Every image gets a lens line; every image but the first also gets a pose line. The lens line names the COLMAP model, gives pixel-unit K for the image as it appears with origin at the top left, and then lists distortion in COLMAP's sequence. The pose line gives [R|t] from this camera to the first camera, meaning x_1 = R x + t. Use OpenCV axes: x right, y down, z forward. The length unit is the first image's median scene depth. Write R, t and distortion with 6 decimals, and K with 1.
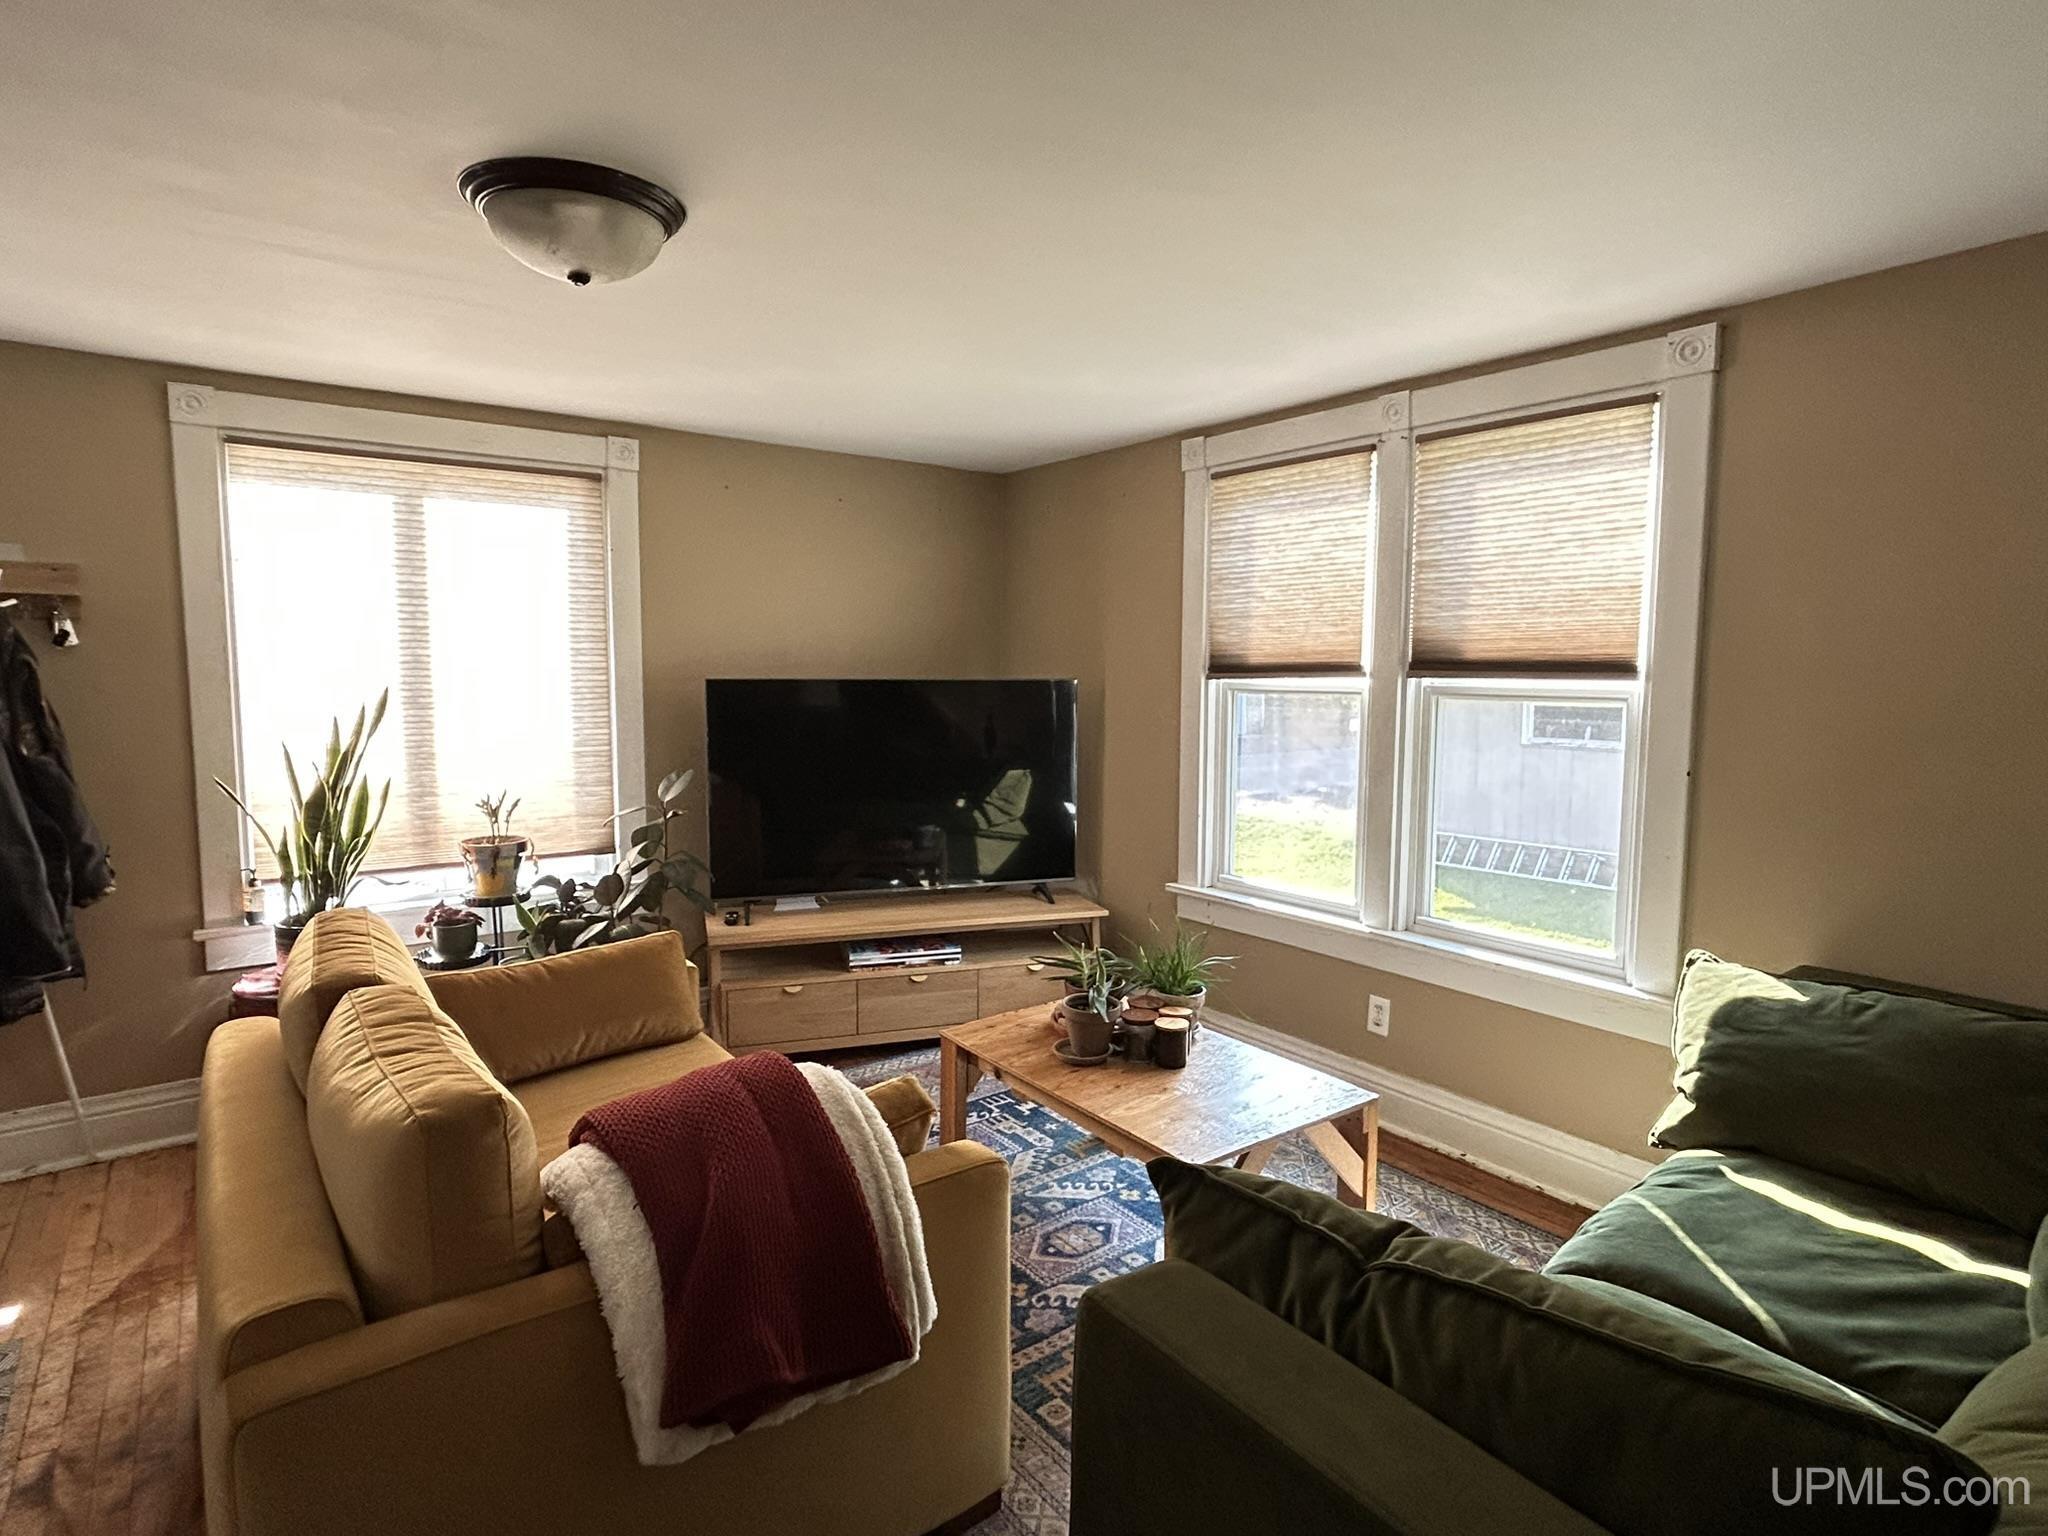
lens RADIAL K [[1066.7, 0, 1023.9], [0, 1066.7, 763.1], [0, 0, 1]] dist [-0.020156, -0.000255]
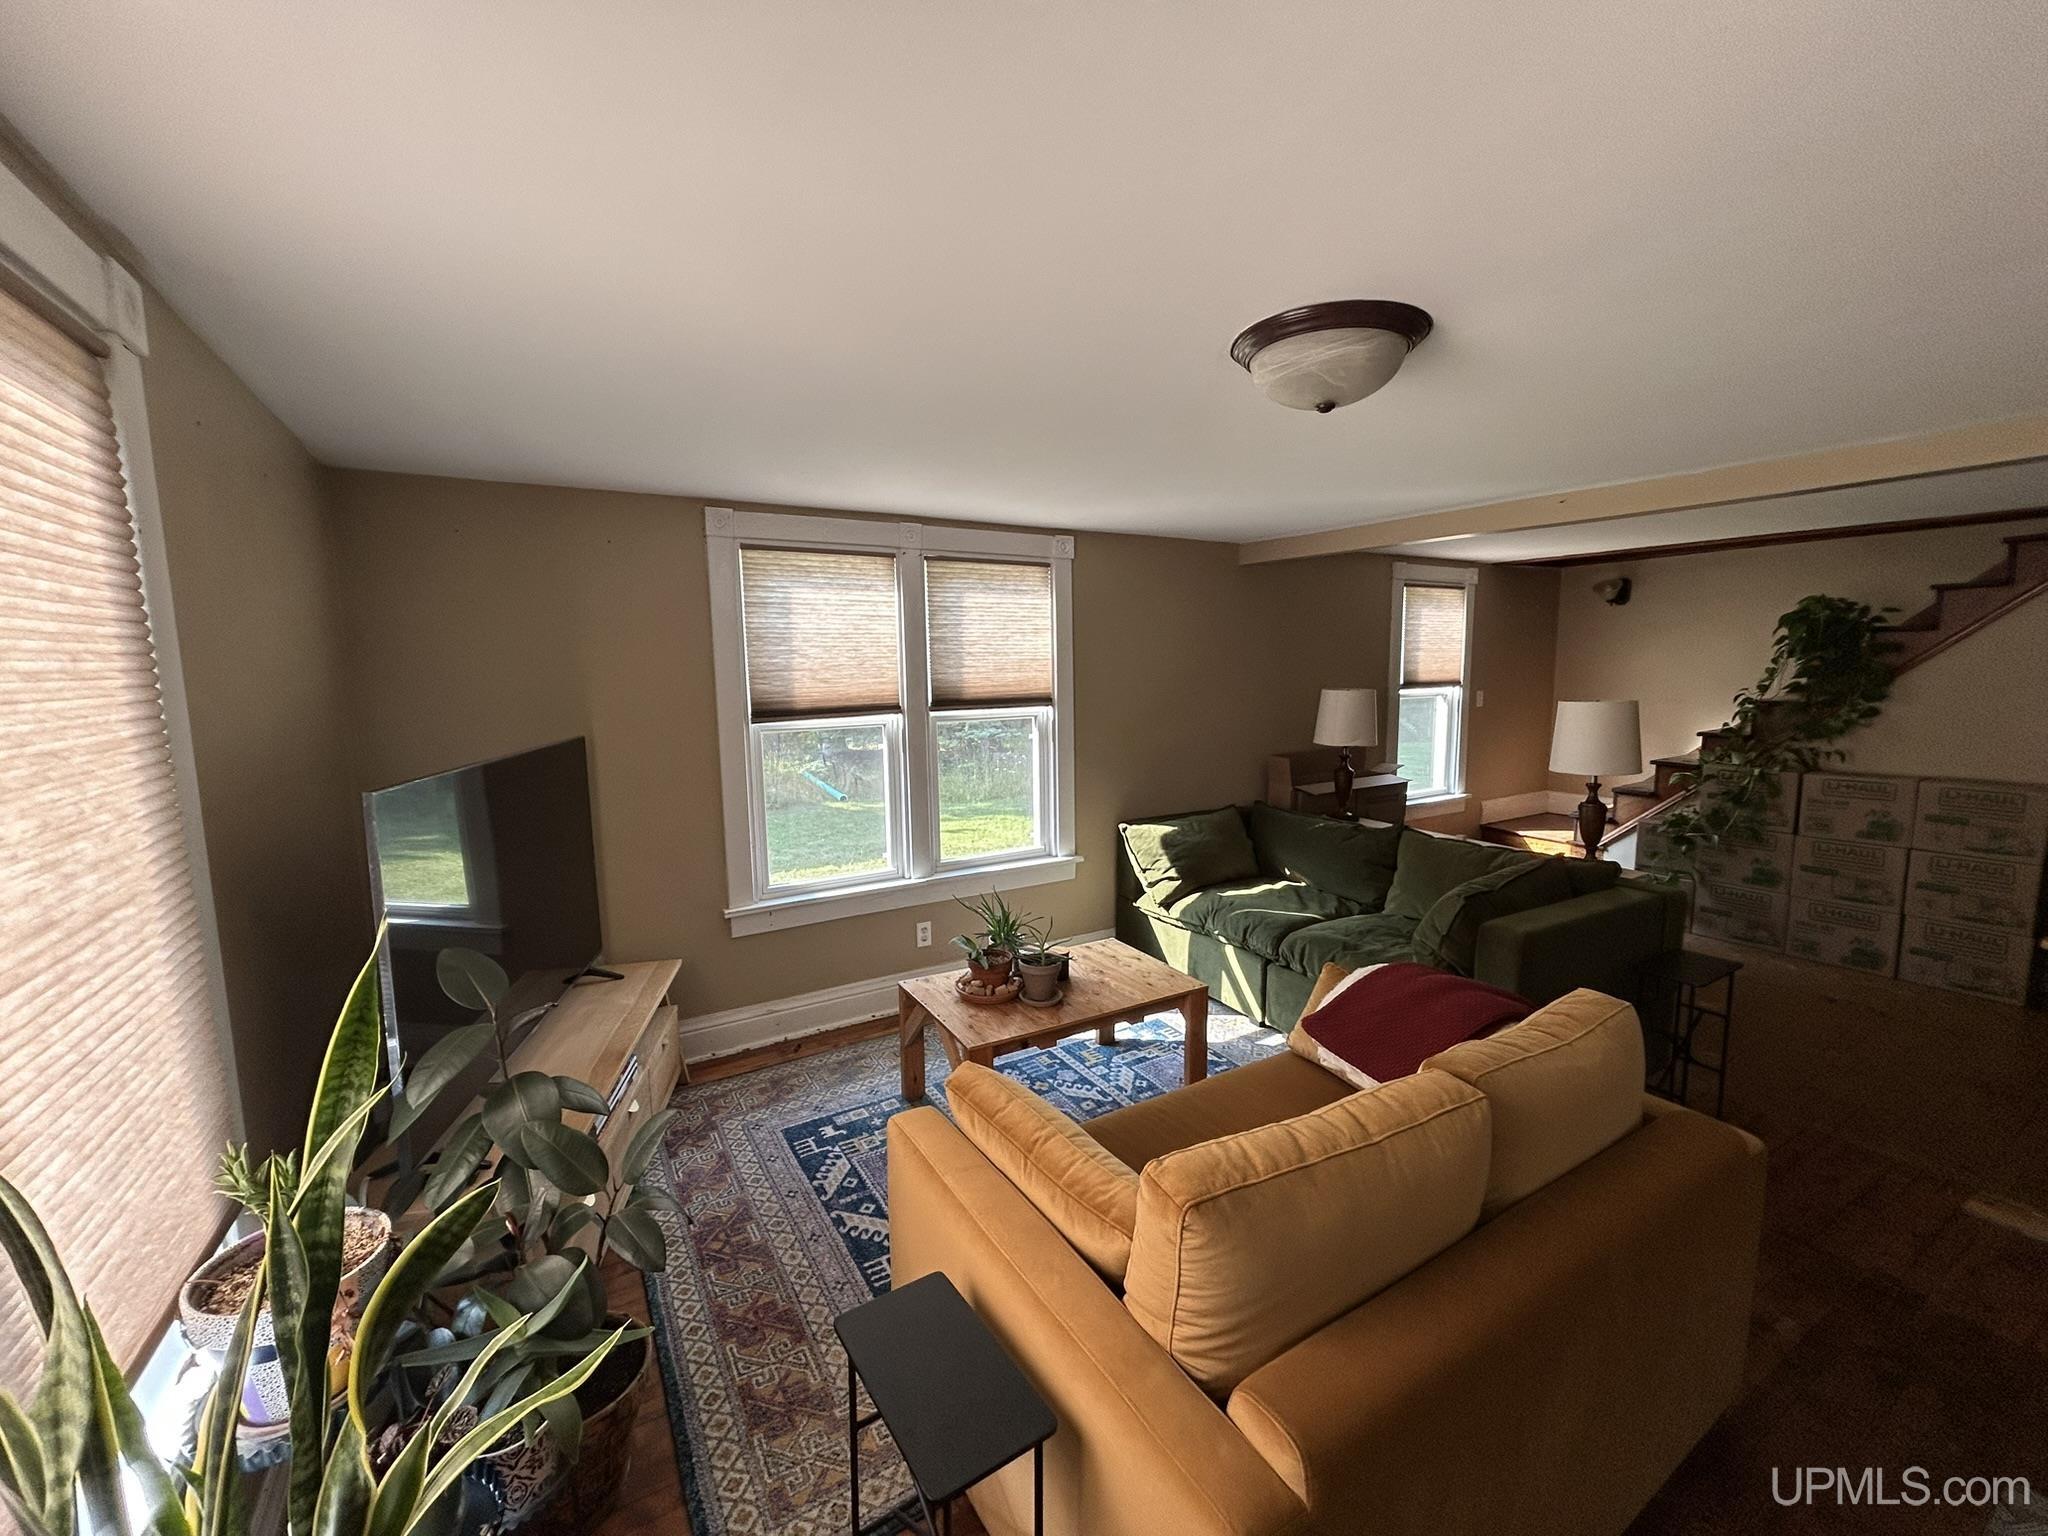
lens RADIAL K [[820.2, 0, 1024.0], [0, 820.2, 763.2], [0, 0, 1]] dist [0.000203, -0.000163]
pose [[0.112264, -0.127243, 0.985498, -0.769766], [0.103351, 0.987884, 0.115778, -0.124219], [-0.988289, 0.088854, 0.124054, 0.690920]]
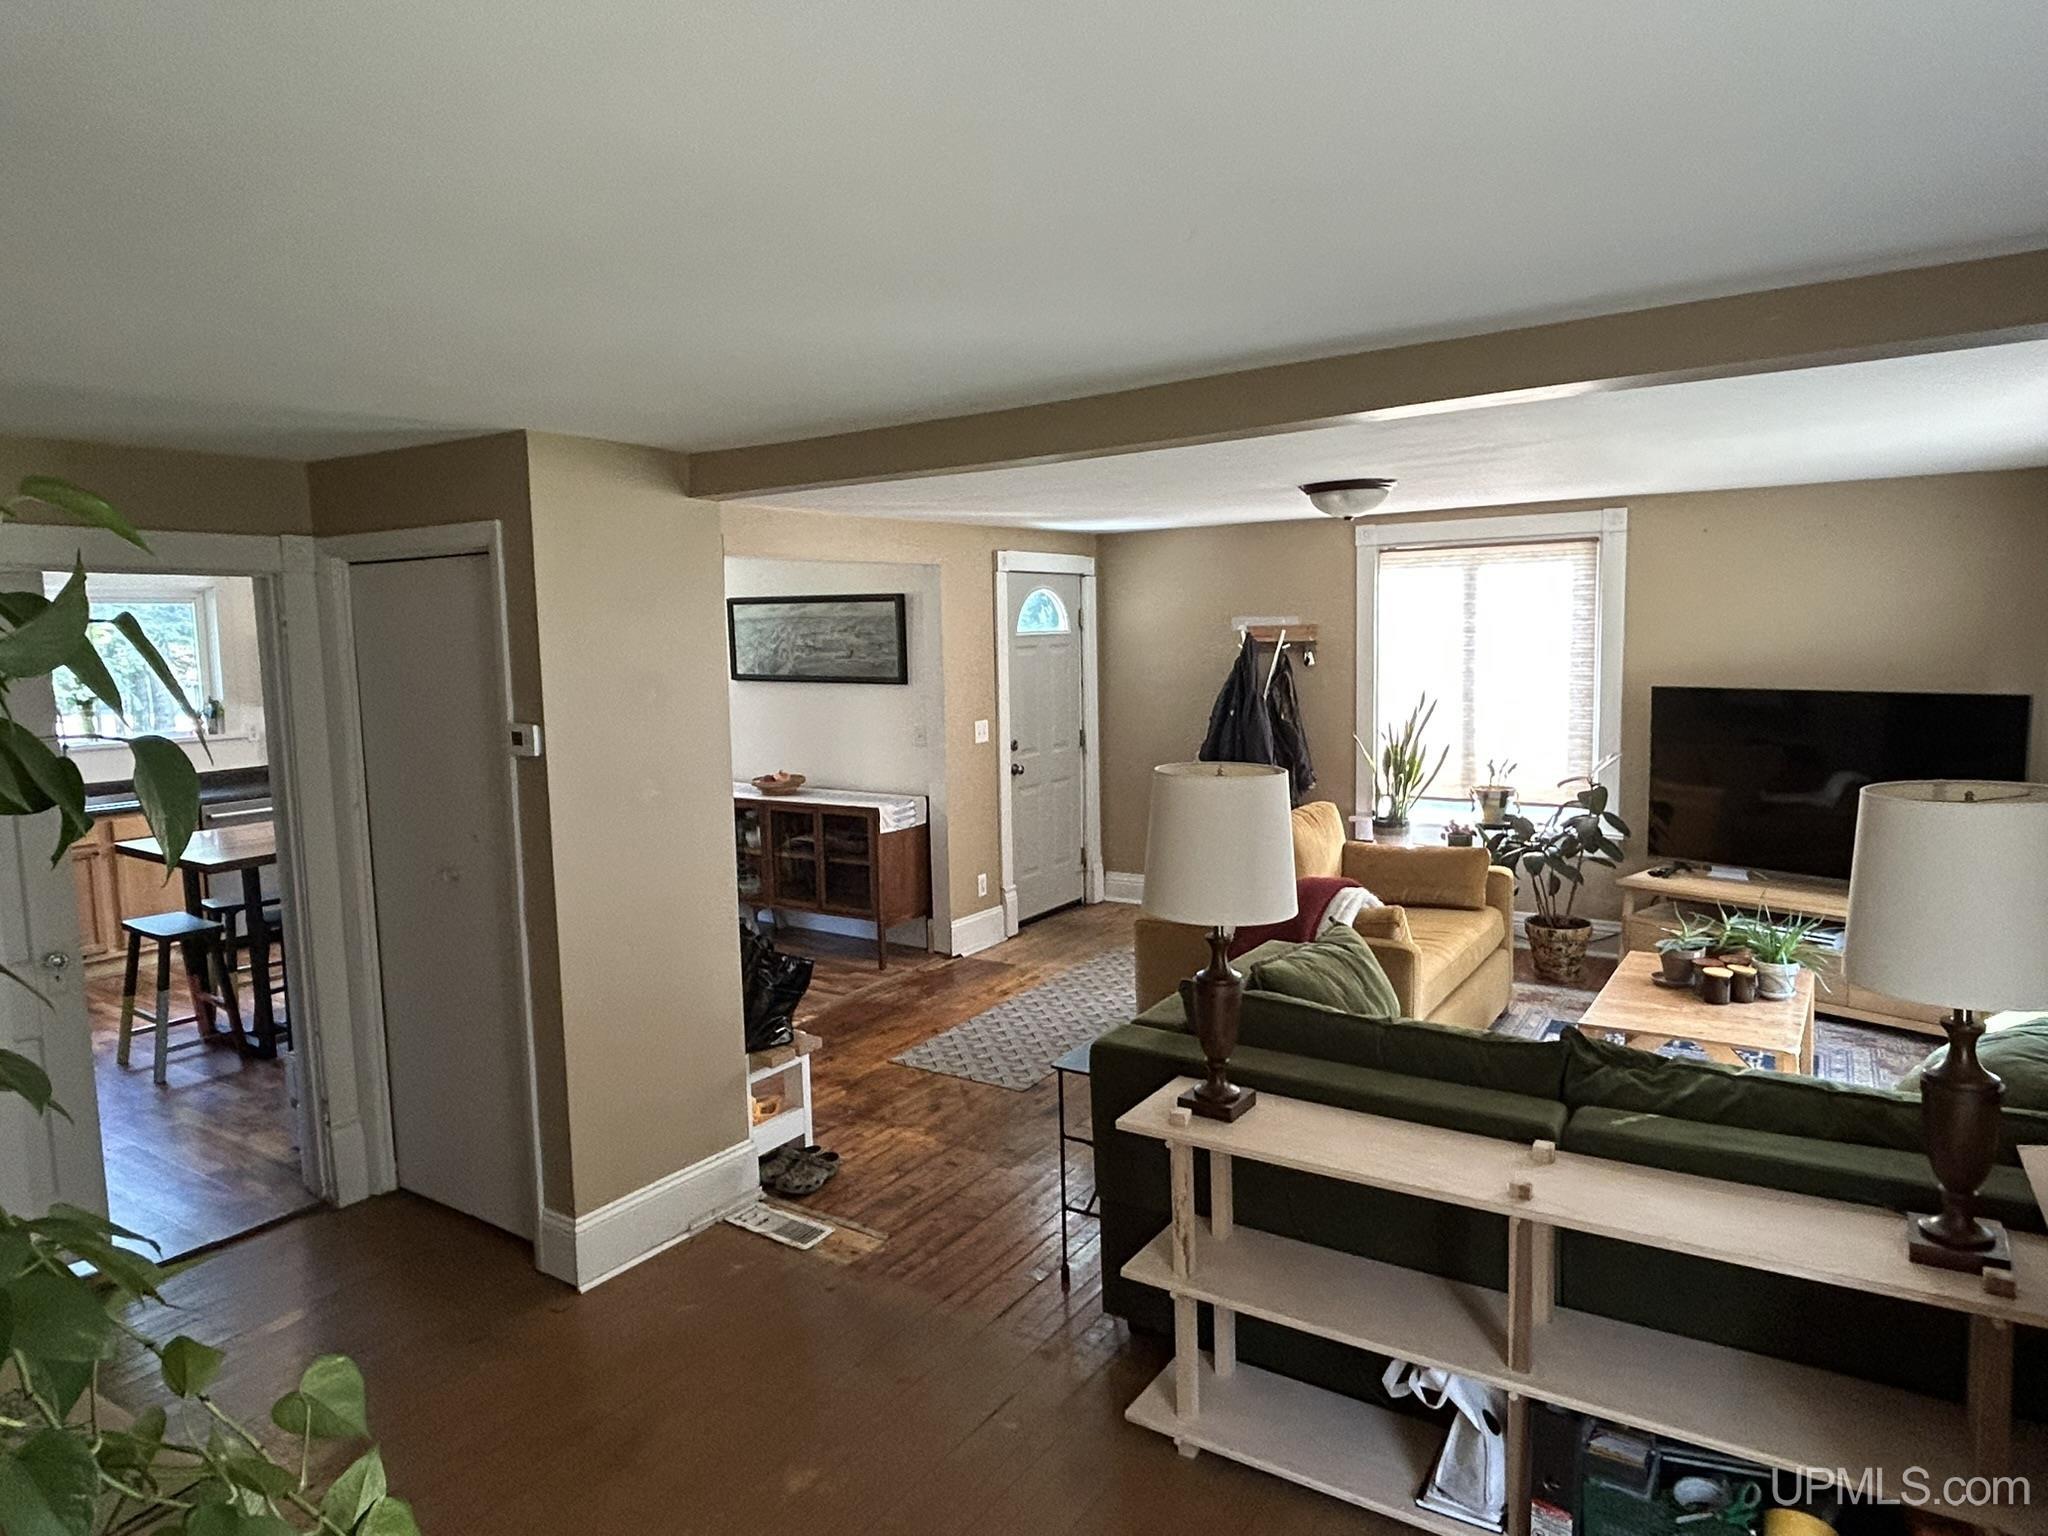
lens RADIAL K [[1266.3, 0, 1024.6], [0, 1266.3, 763.1], [0, 0, 1]] dist [0.000098, -0.000021]
pose [[0.329918, 0.088193, -0.939881, 1.018396], [-0.056954, 0.995672, 0.073436, -0.061135], [0.942290, 0.029302, 0.333514, -0.271348]]
